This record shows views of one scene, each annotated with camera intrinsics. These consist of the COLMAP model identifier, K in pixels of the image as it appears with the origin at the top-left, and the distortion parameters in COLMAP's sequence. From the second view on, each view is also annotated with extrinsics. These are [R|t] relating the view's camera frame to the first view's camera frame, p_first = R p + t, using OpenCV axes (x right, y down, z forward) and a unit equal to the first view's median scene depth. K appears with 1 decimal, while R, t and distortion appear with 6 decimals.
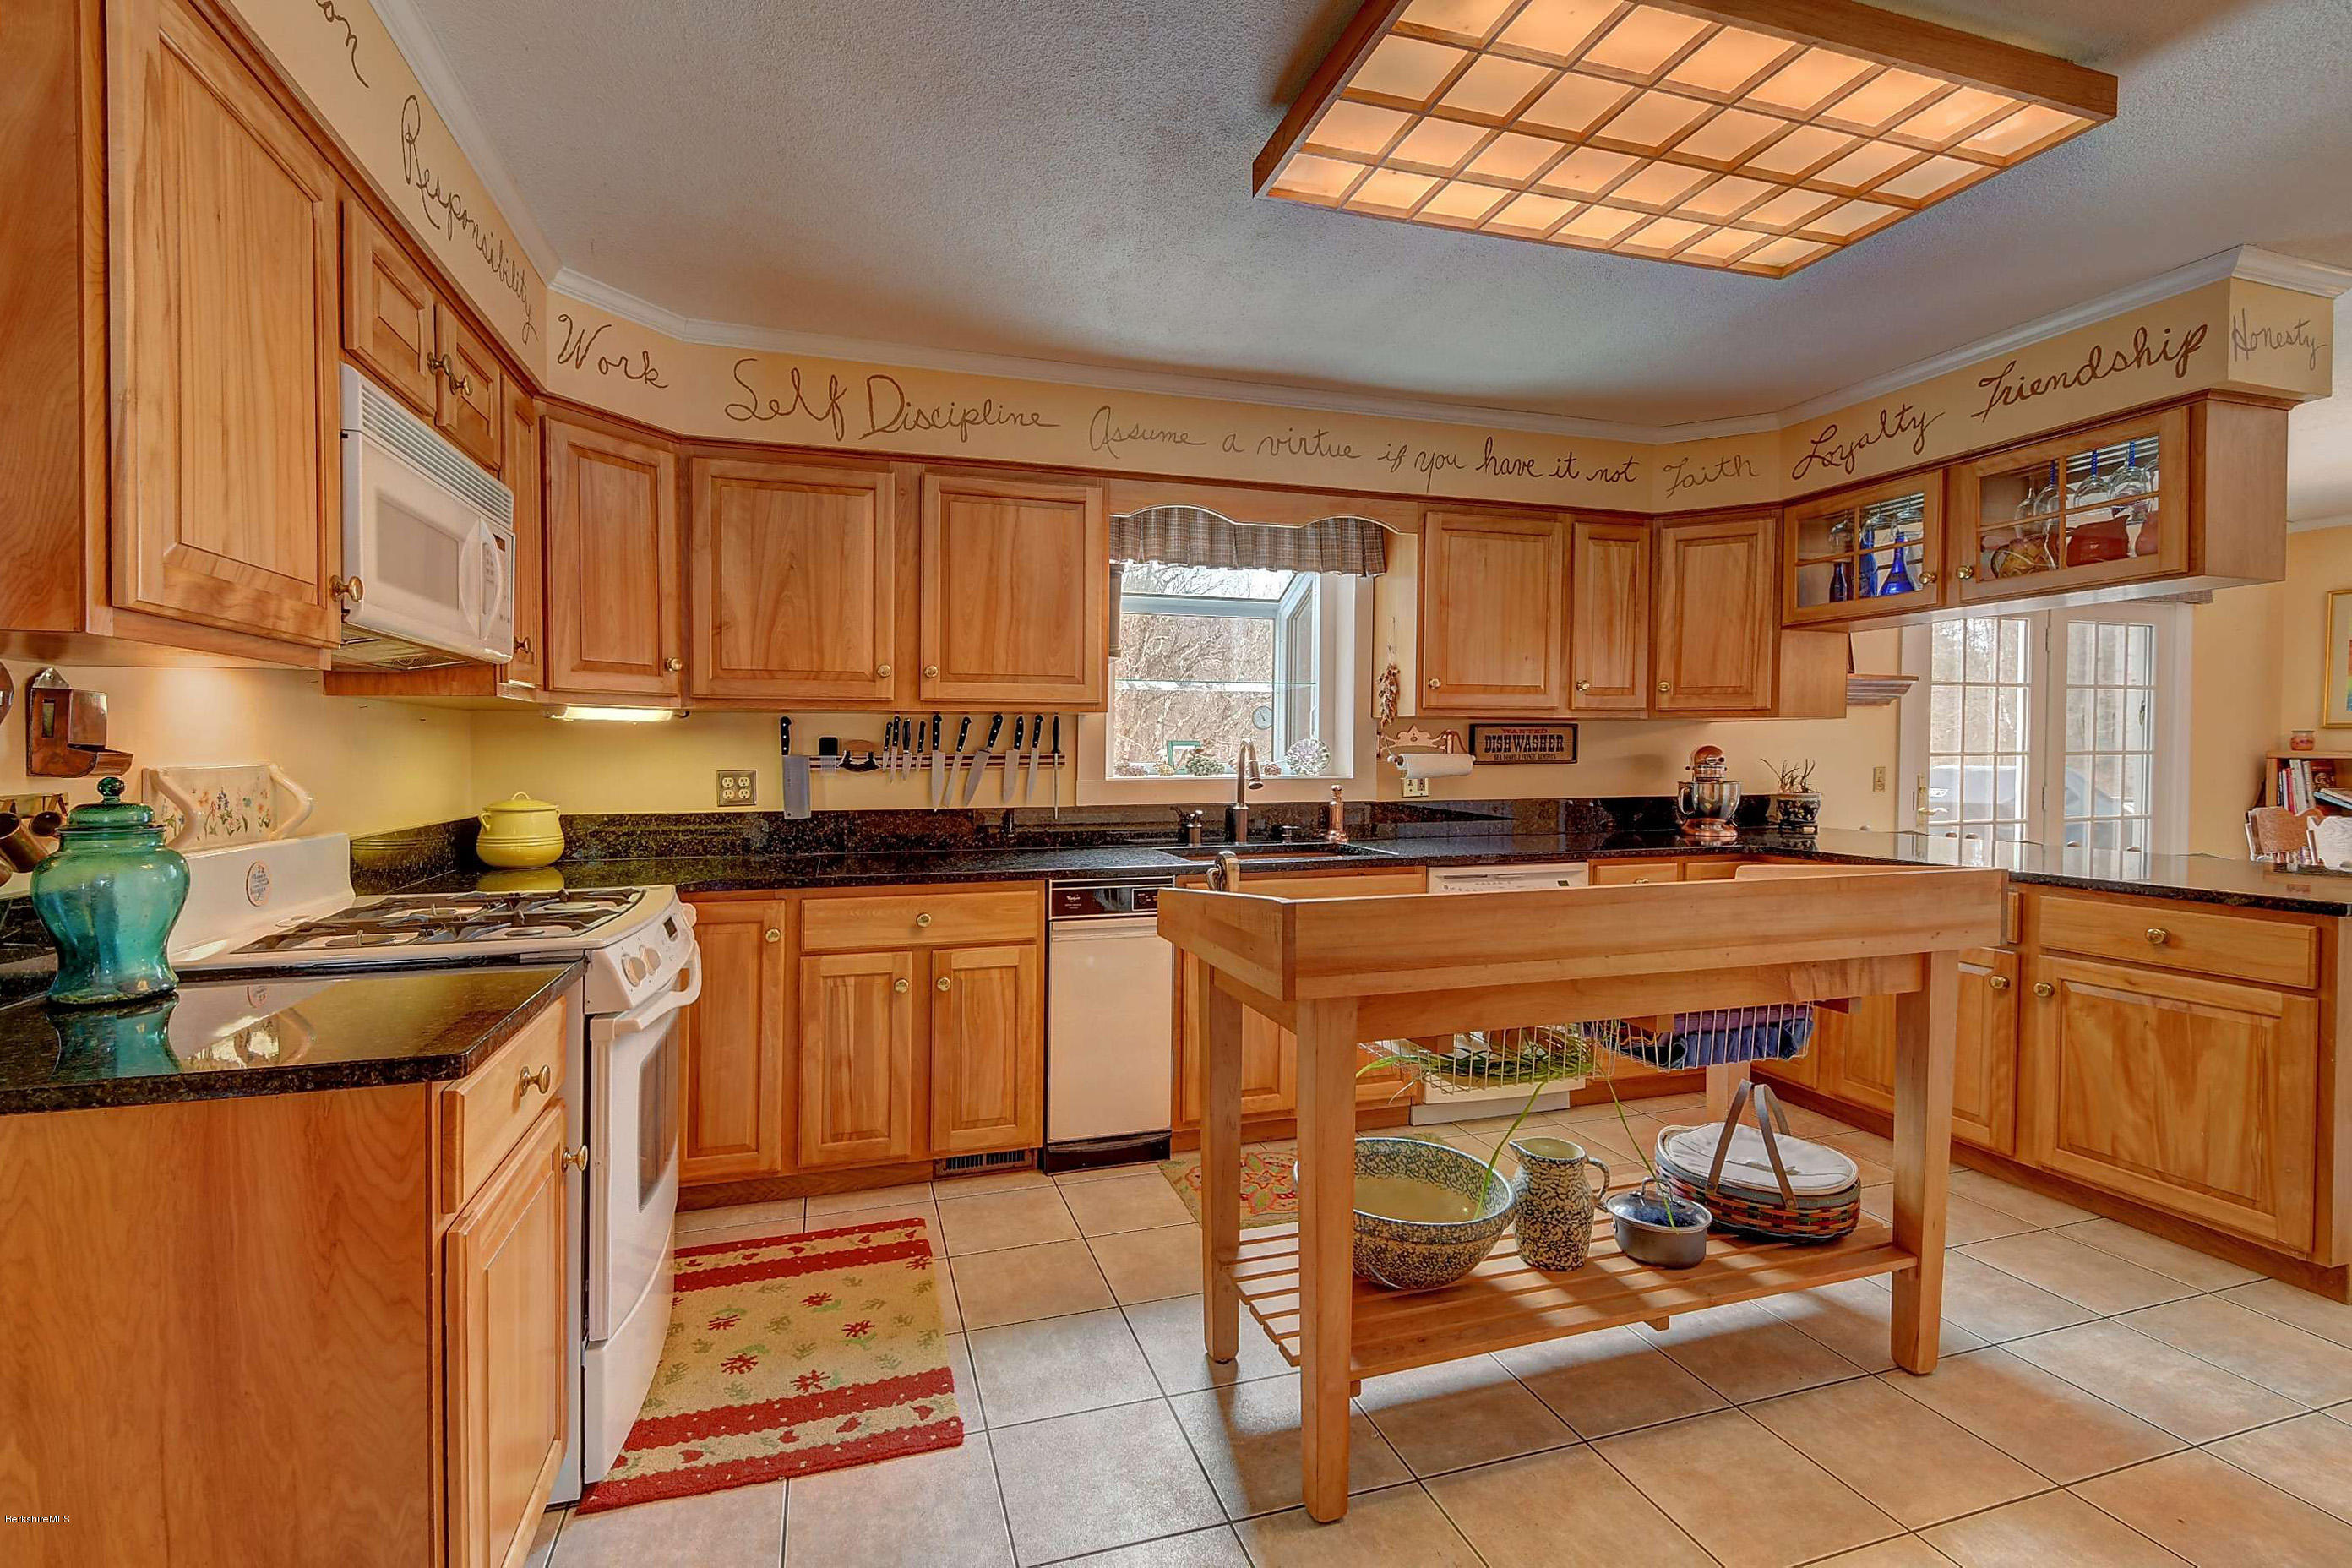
lens RADIAL K [[1039.8, 0, 1136.6], [0, 1039.8, 762.7], [0, 0, 1]] dist [0.006277, -0.003637]
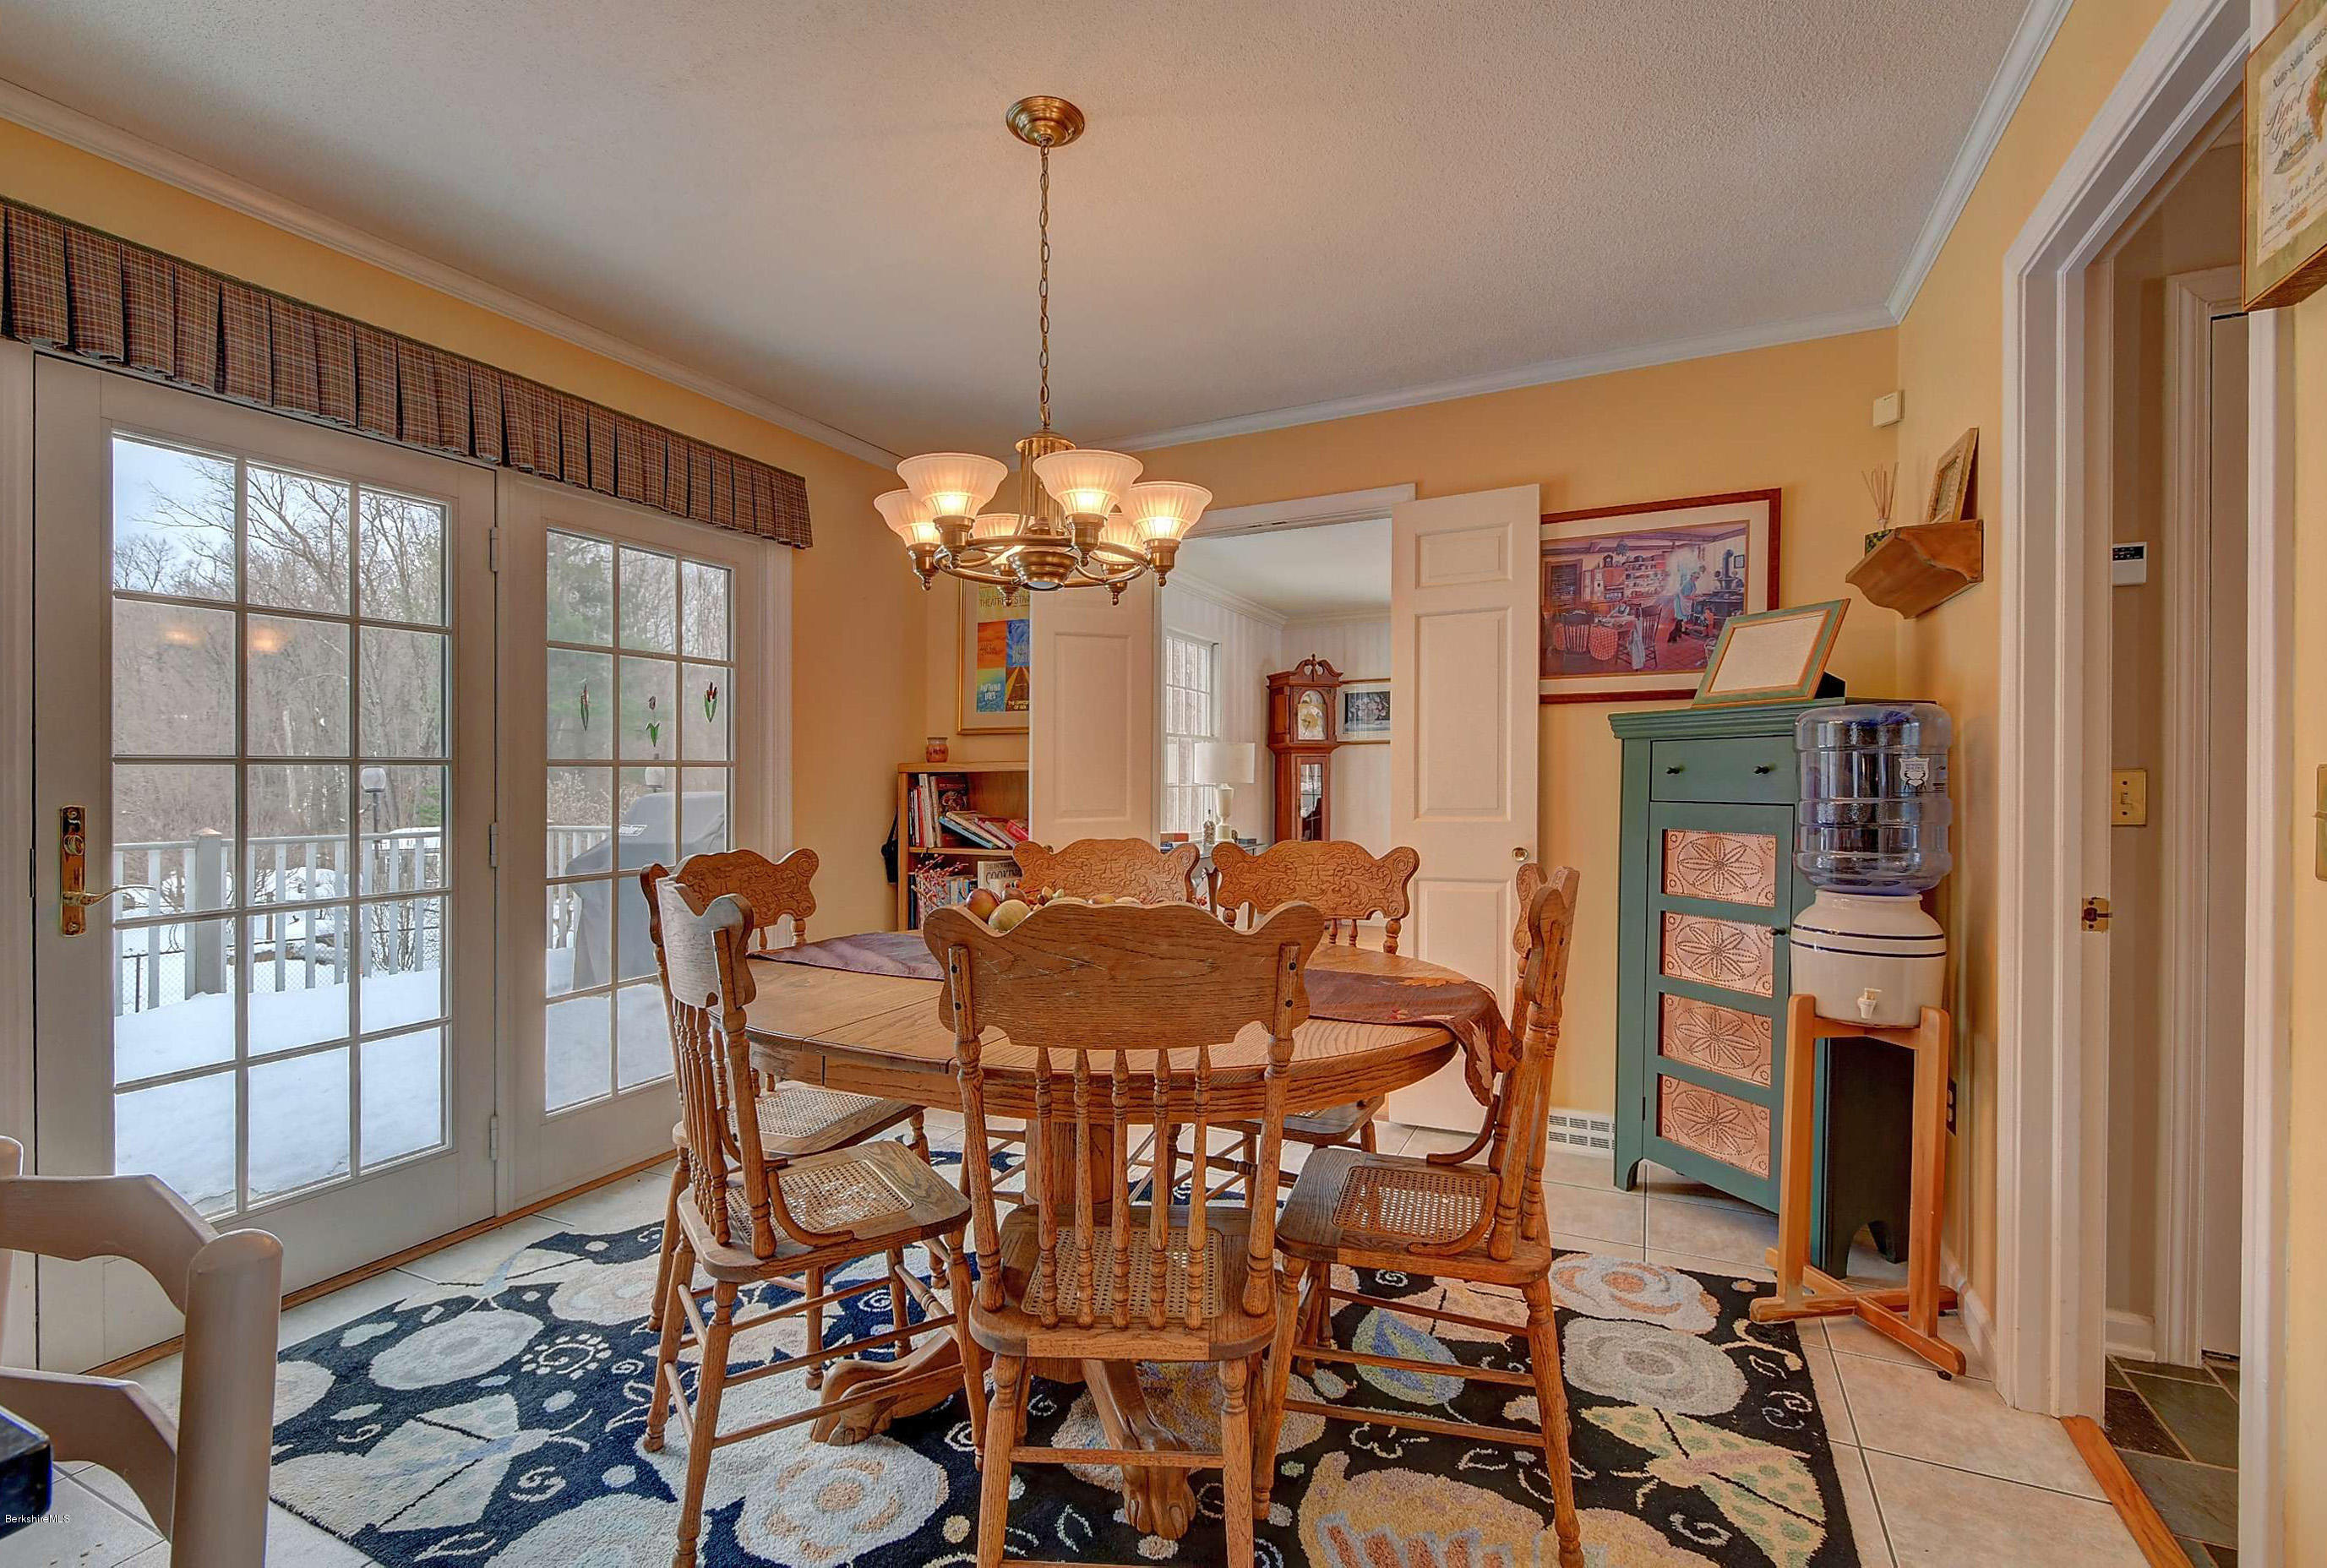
lens RADIAL K [[1040.8, 0, 1150.9], [0, 1040.8, 819.1], [0, 0, 1]] dist [0.000317, 0.000117]
pose [[0.676949, -0.033658, 0.735260, 1.106397], [0.017663, 0.999409, 0.029488, 0.016526], [-0.735818, -0.006975, 0.677143, 0.608404]]
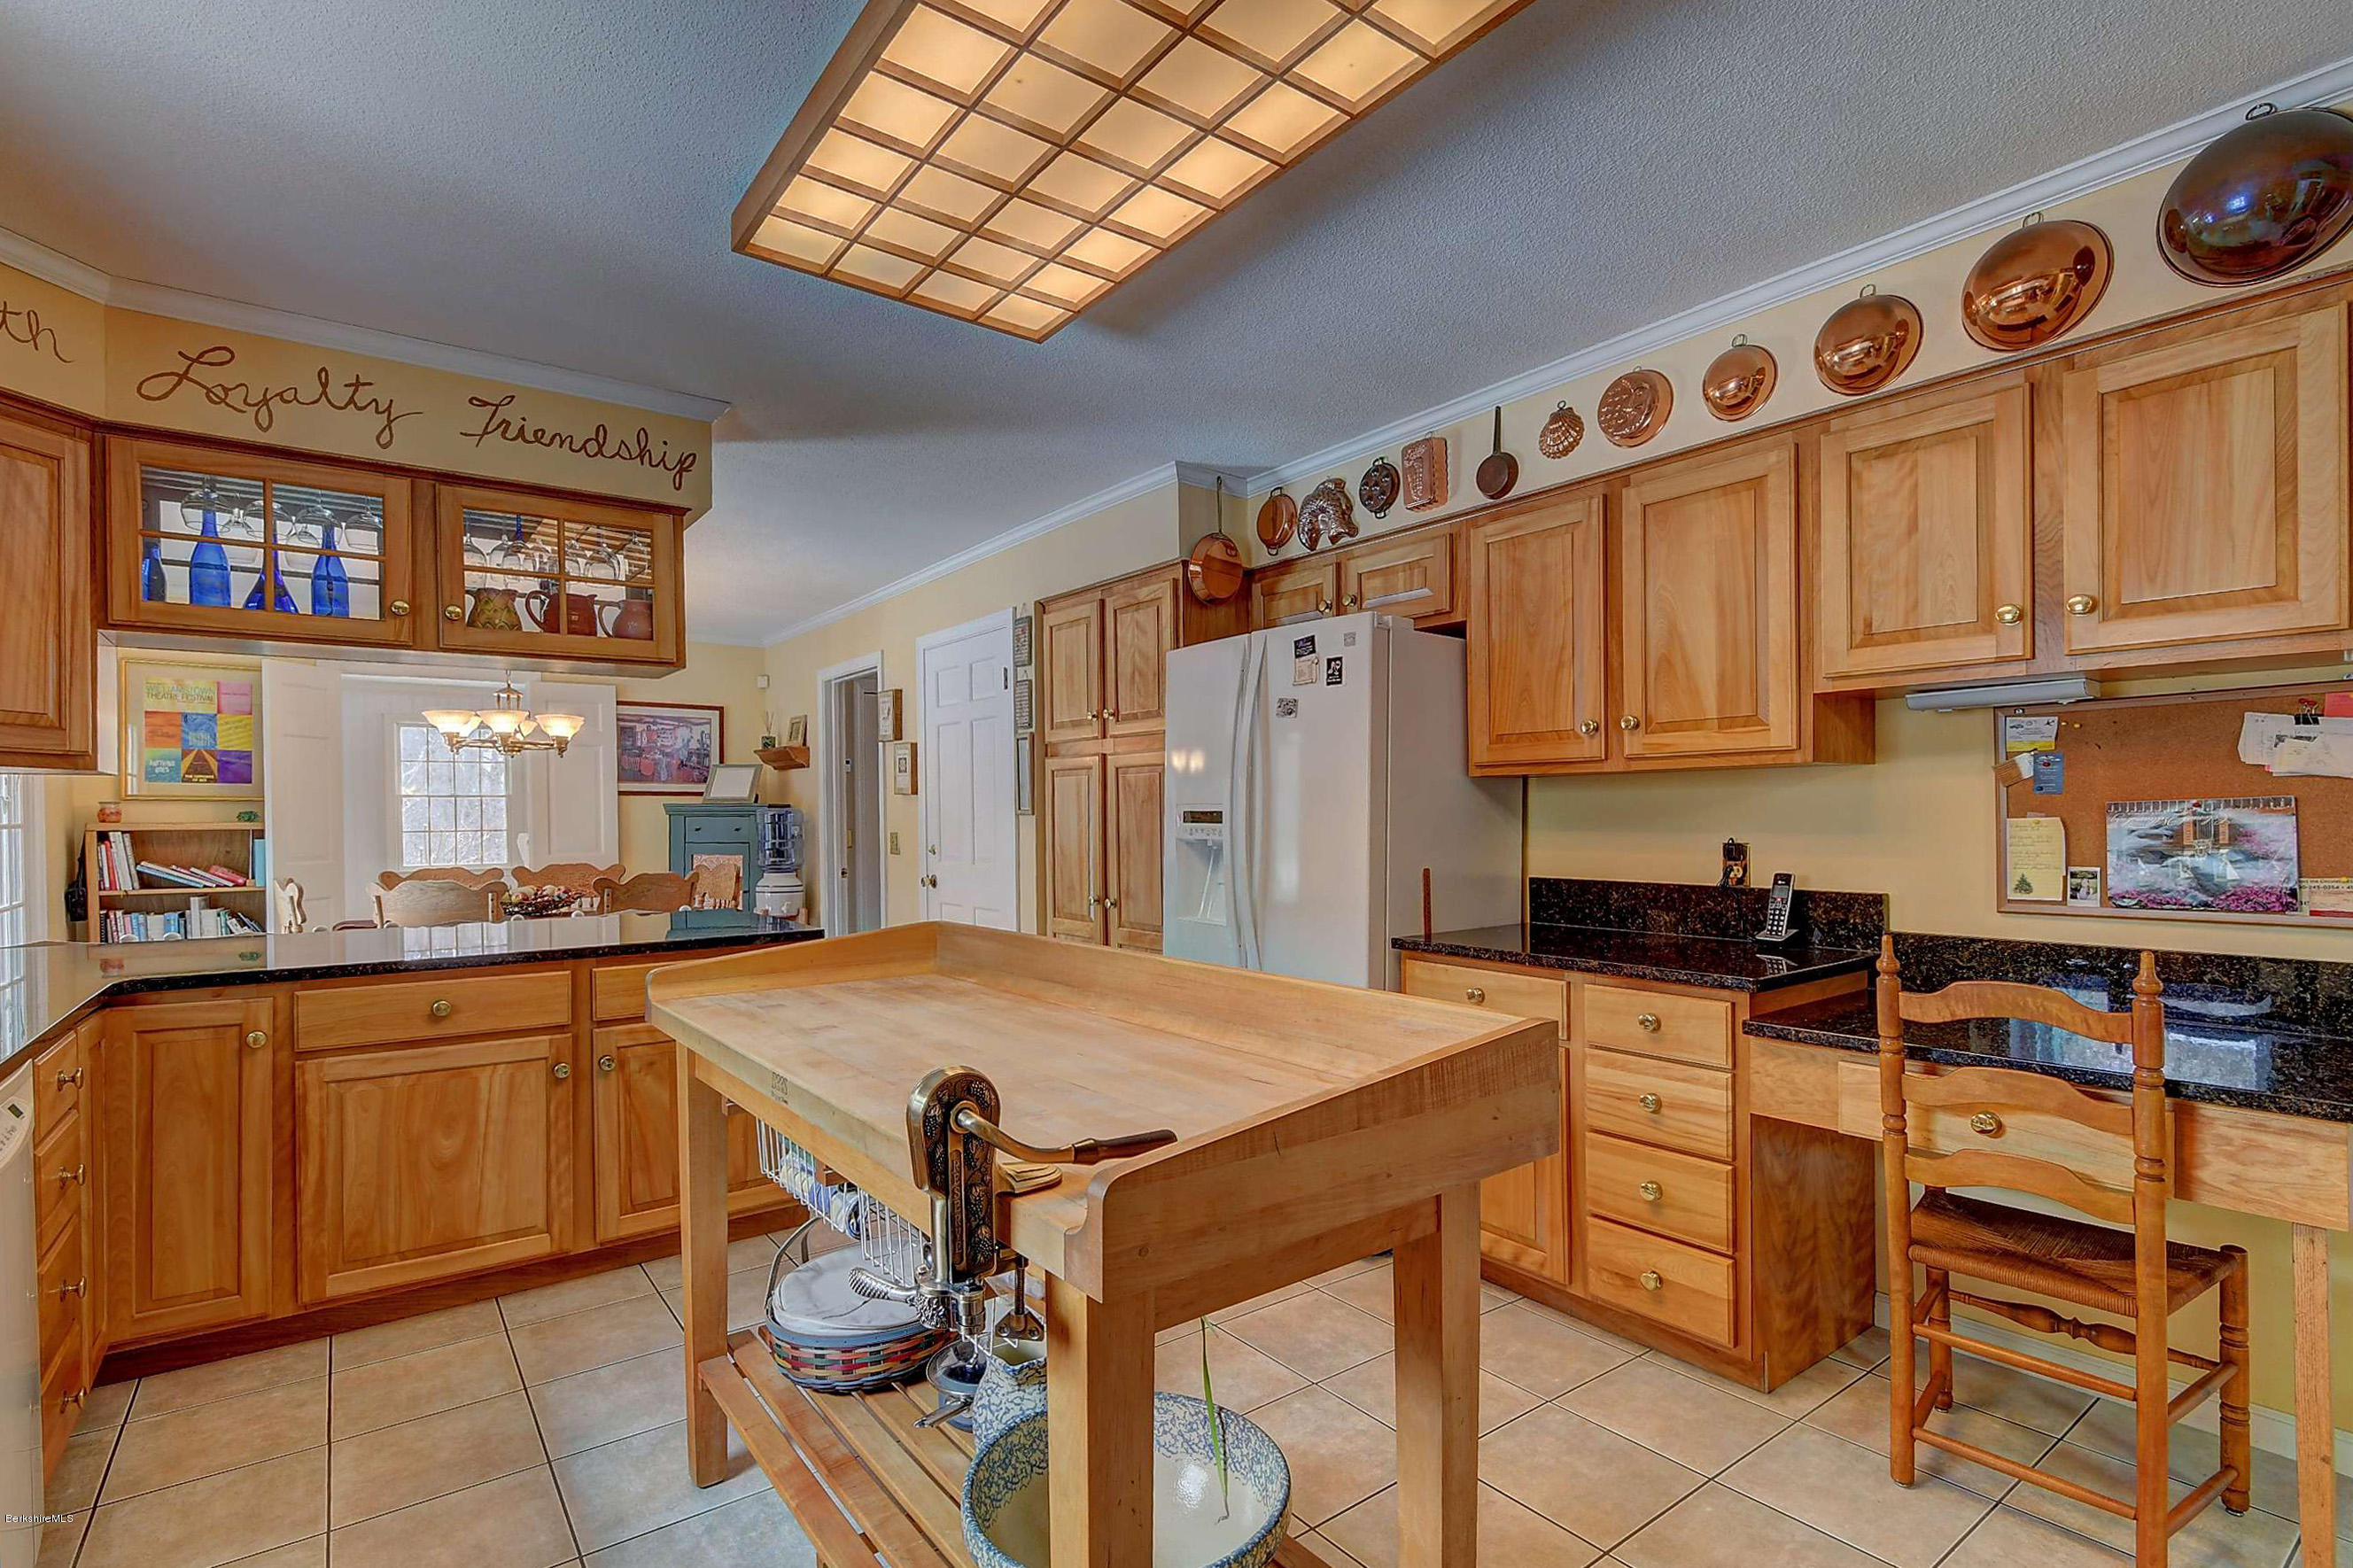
lens RADIAL K [[1084.0, 0, 1175.7], [0, 1084.0, 827.3], [0, 0, 1]] dist [0.000123, -0.000778]
pose [[-0.336546, -0.007754, 0.941635, -0.229978], [0.016784, 0.999758, 0.014231, -0.008677], [-0.941518, 0.020594, -0.336334, 0.703764]]
